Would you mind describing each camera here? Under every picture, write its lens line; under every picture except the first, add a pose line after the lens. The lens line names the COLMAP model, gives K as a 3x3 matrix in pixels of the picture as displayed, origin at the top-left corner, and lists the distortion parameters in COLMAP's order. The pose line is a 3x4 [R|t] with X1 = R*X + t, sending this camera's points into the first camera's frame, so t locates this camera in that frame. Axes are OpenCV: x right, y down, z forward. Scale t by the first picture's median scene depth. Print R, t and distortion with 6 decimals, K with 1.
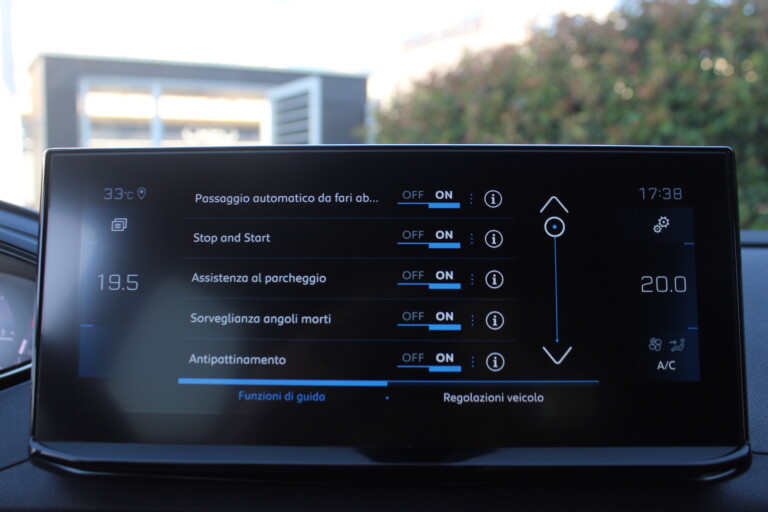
lens RADIAL K [[769.3, 0, 384.9], [0, 769.3, 255.4], [0, 0, 1]] dist [-0.079812, 0.000000]
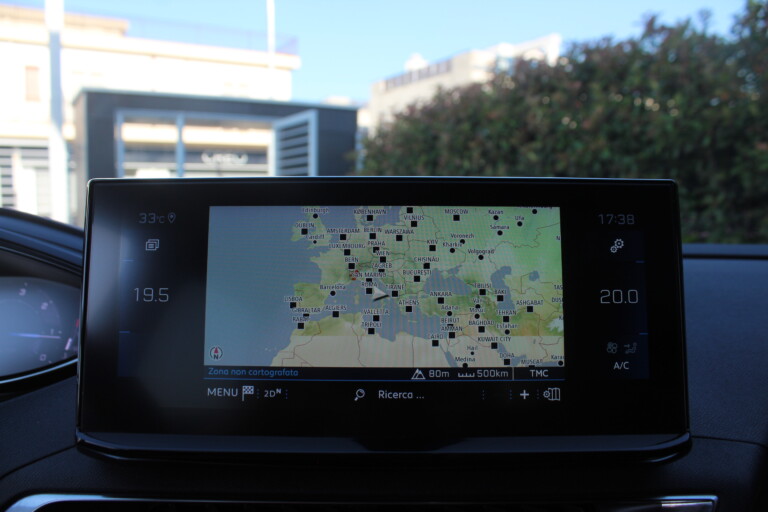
lens RADIAL K [[646.5, 0, 384.1], [0, 646.5, 258.2], [0, 0, 1]] dist [-0.151596, 0.113957]
pose [[0.999785, 0.000994, 0.020720, -0.005037], [-0.000966, 0.999999, -0.001317, -0.005905], [-0.020721, 0.001297, 0.999784, 0.008423]]
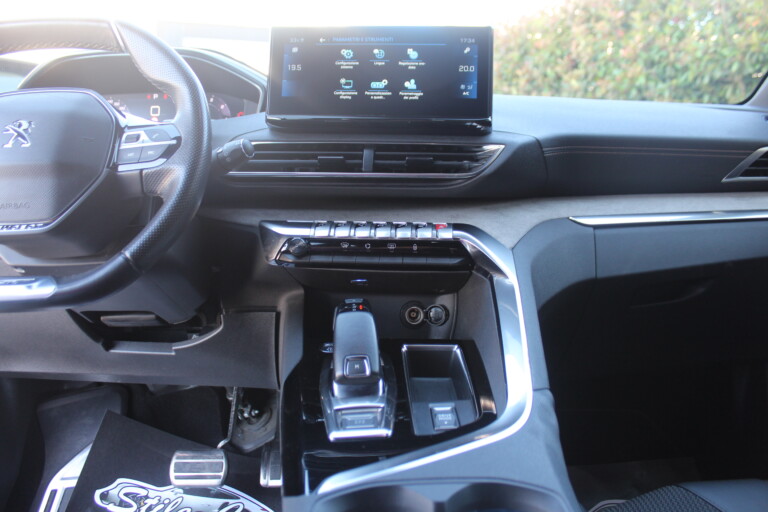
lens RADIAL K [[654.0, 0, 376.7], [0, 654.0, 254.6], [0, 0, 1]] dist [-0.135922, 0.066725]
pose [[0.996778, 0.029289, -0.074673, 0.064831], [-0.022659, 0.995851, 0.088127, 0.171603], [0.076945, -0.086151, 0.993306, -0.518342]]
